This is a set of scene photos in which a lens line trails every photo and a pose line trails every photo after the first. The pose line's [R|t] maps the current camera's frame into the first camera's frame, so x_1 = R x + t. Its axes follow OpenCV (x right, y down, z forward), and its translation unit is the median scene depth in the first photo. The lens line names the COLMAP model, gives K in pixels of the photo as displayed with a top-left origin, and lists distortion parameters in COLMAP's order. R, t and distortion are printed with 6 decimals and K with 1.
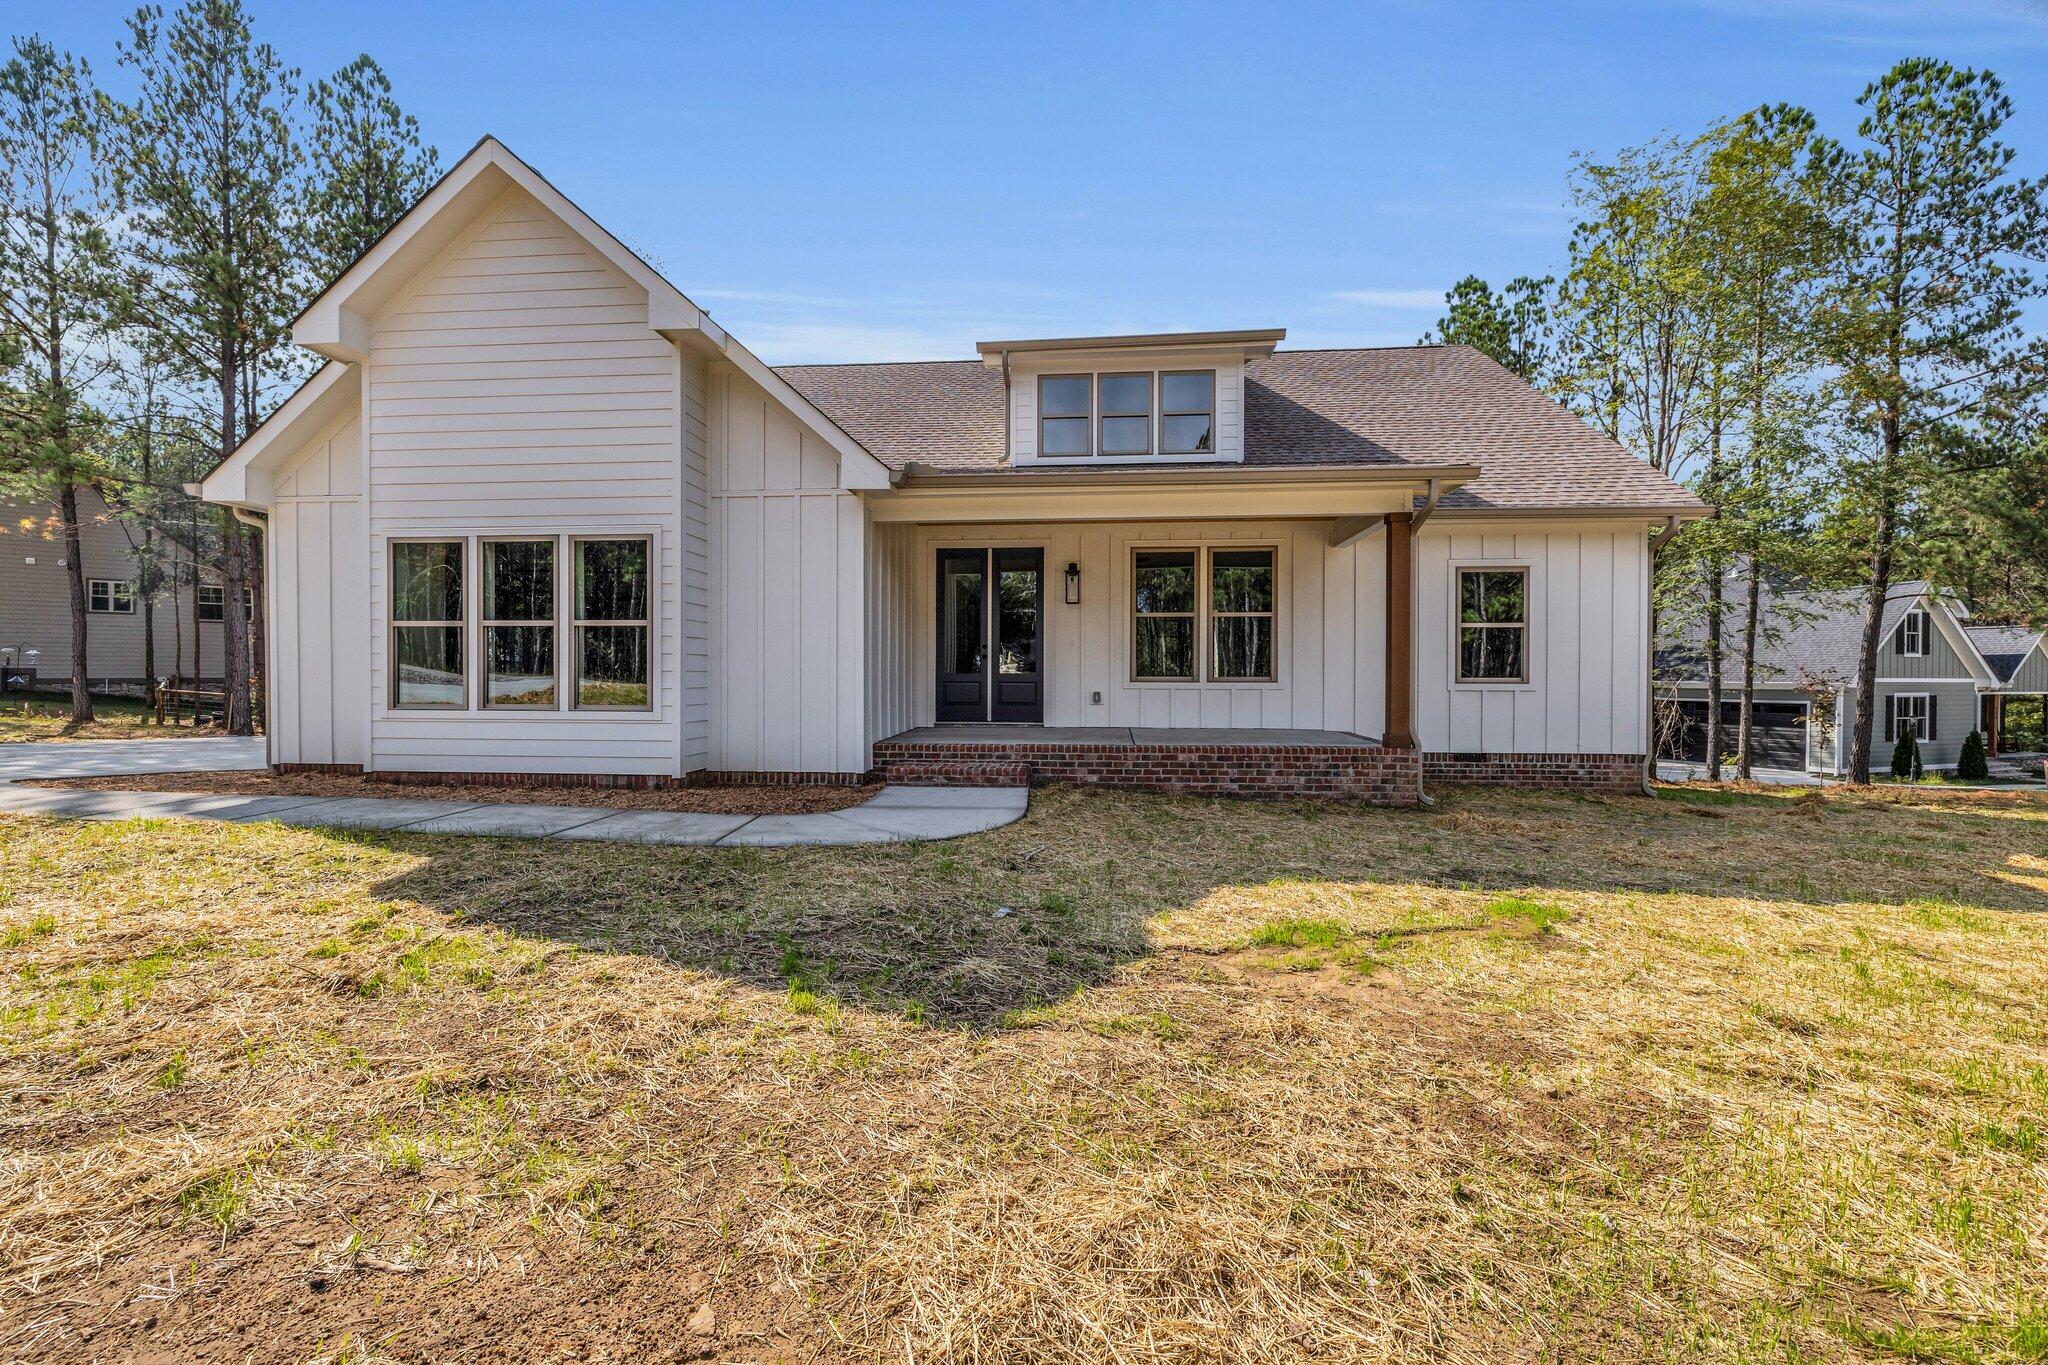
lens RADIAL K [[880.6, 0, 1026.7], [0, 880.6, 677.5], [0, 0, 1]] dist [0.012403, 0.000606]
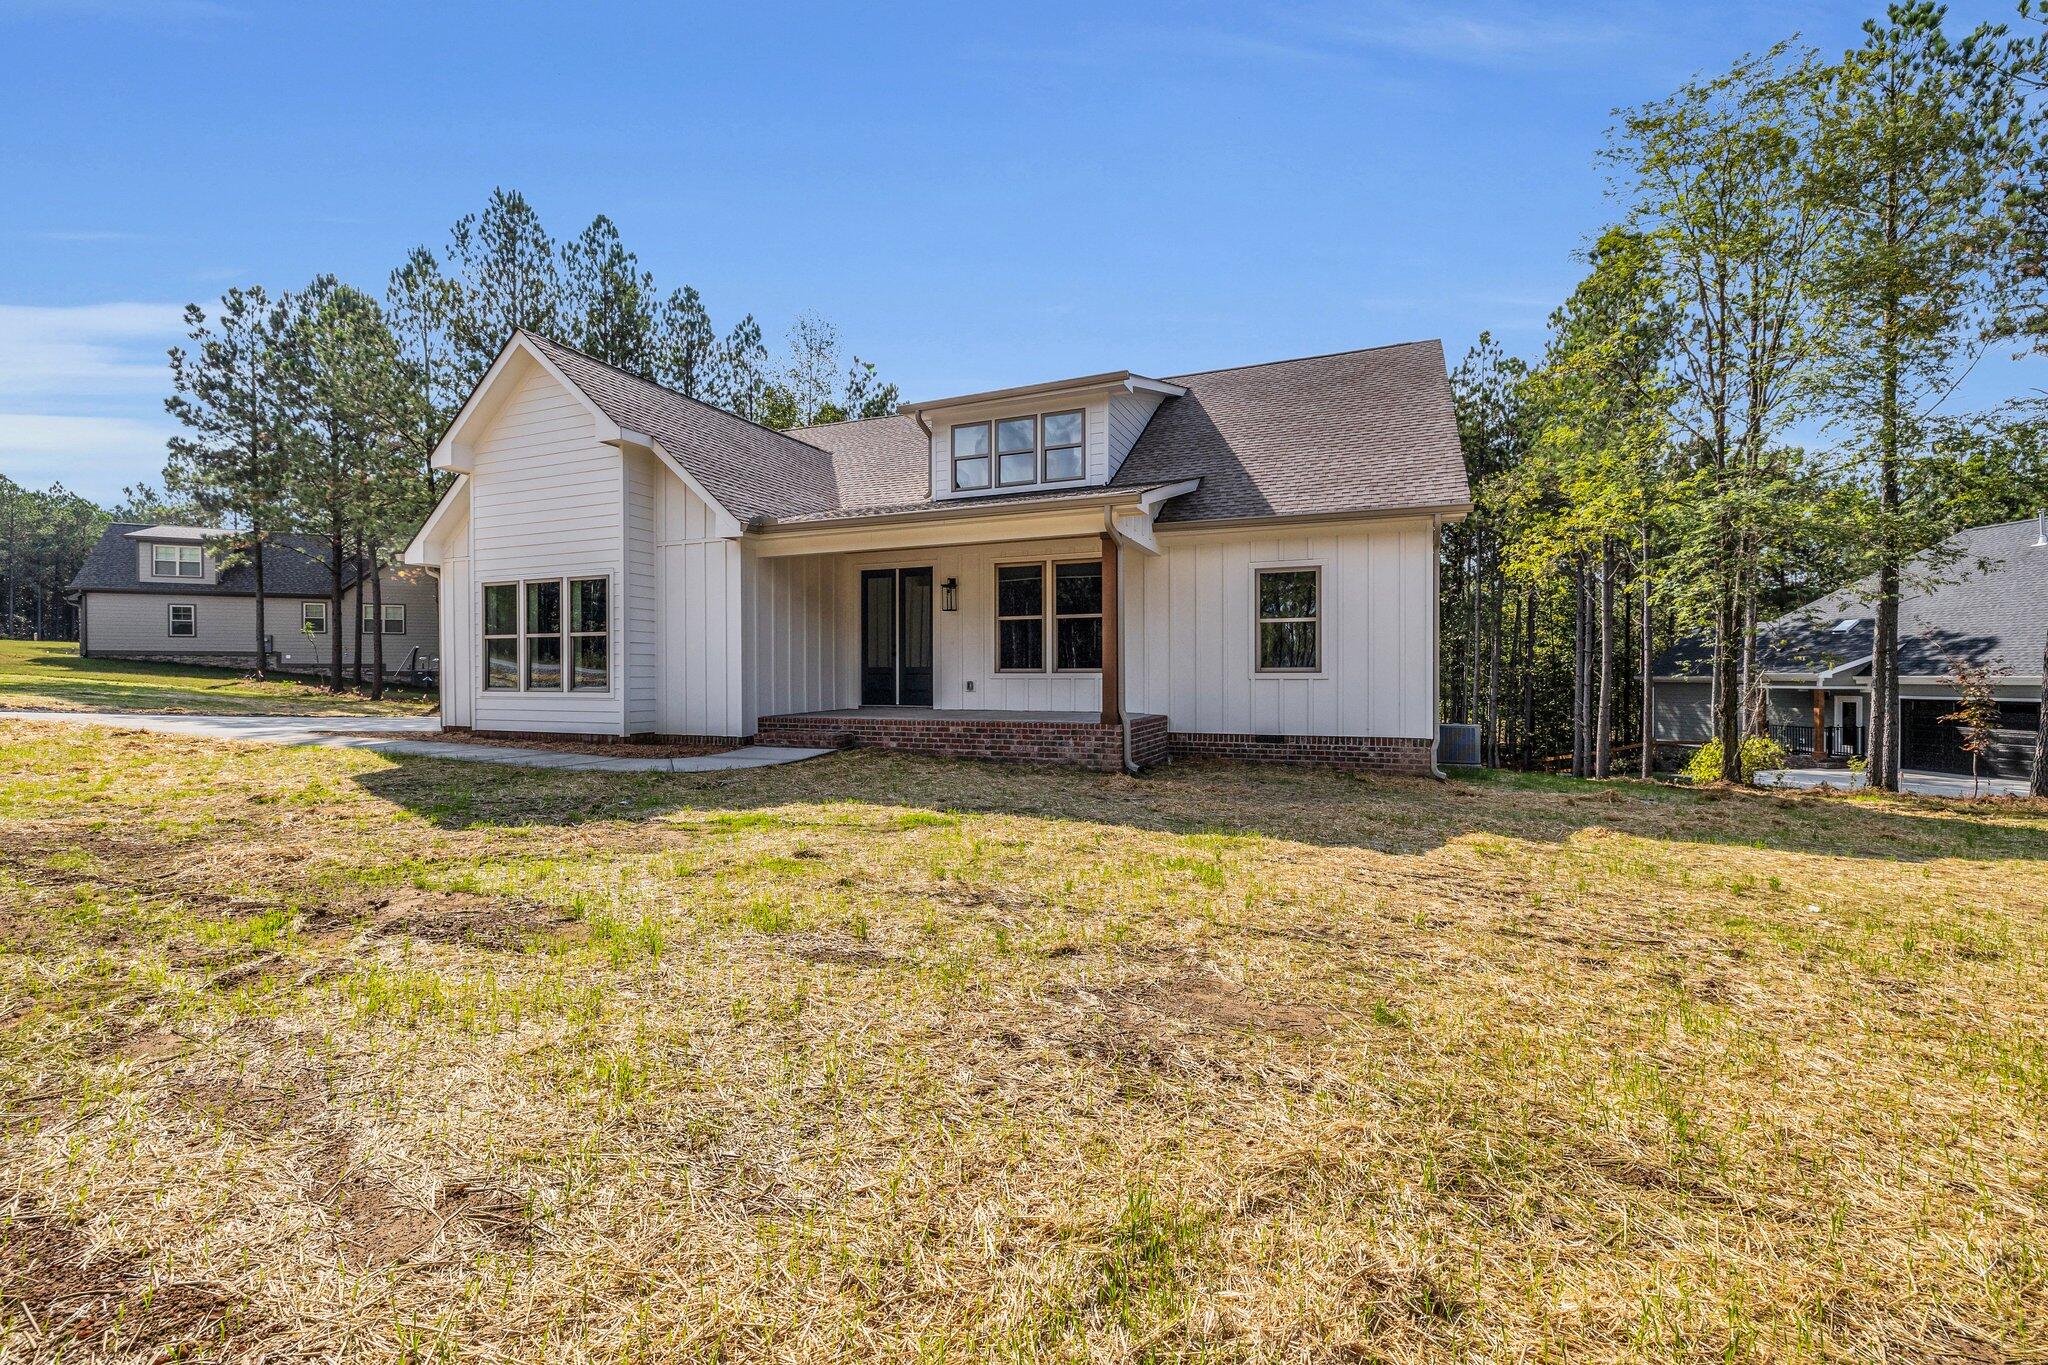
lens RADIAL K [[880.6, 0, 1019.6], [0, 880.6, 687.0], [0, 0, 1]] dist [0.012403, 0.000606]
pose [[0.949873, 0.000659, -0.312635, 0.552369], [0.002404, 0.999953, 0.009409, 0.013230], [0.312626, -0.009689, 0.949827, -0.163824]]
